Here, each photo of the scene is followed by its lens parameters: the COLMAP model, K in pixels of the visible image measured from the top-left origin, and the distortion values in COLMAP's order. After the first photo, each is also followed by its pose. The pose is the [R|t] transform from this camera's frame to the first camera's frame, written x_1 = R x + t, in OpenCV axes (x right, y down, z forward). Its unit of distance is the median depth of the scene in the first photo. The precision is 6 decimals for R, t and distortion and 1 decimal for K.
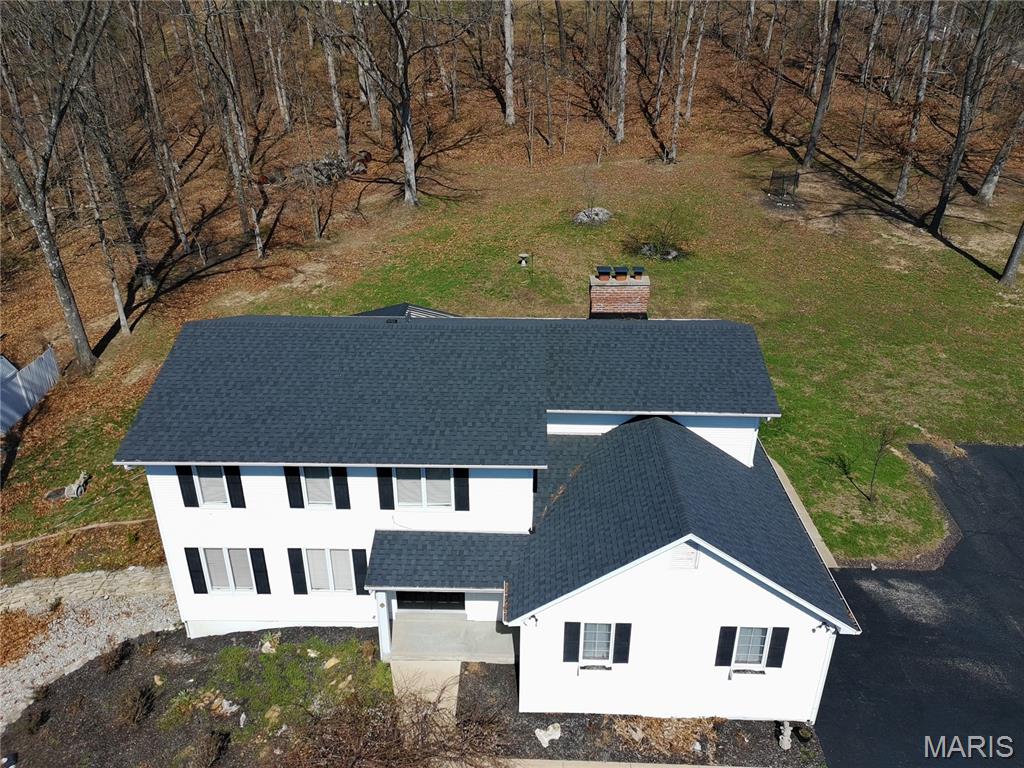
lens RADIAL K [[726.2, 0, 512.0], [0, 726.2, 384.0], [0, 0, 1]] dist [0.035509, -0.002632]
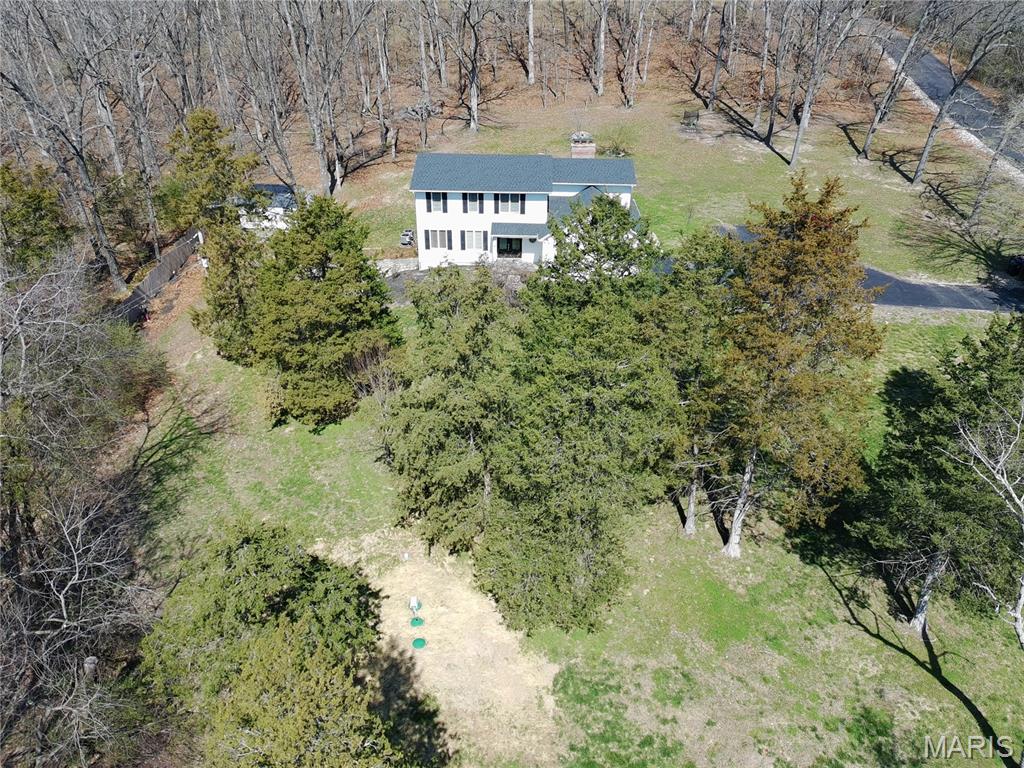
lens RADIAL K [[726.2, 0, 512.0], [0, 726.2, 384.0], [0, 0, 1]] dist [0.035509, -0.002632]
pose [[0.999909, 0.009777, -0.009339, -0.029407], [-0.009413, 0.999226, 0.038187, 0.281877], [0.009705, -0.038096, 0.999227, -0.731447]]
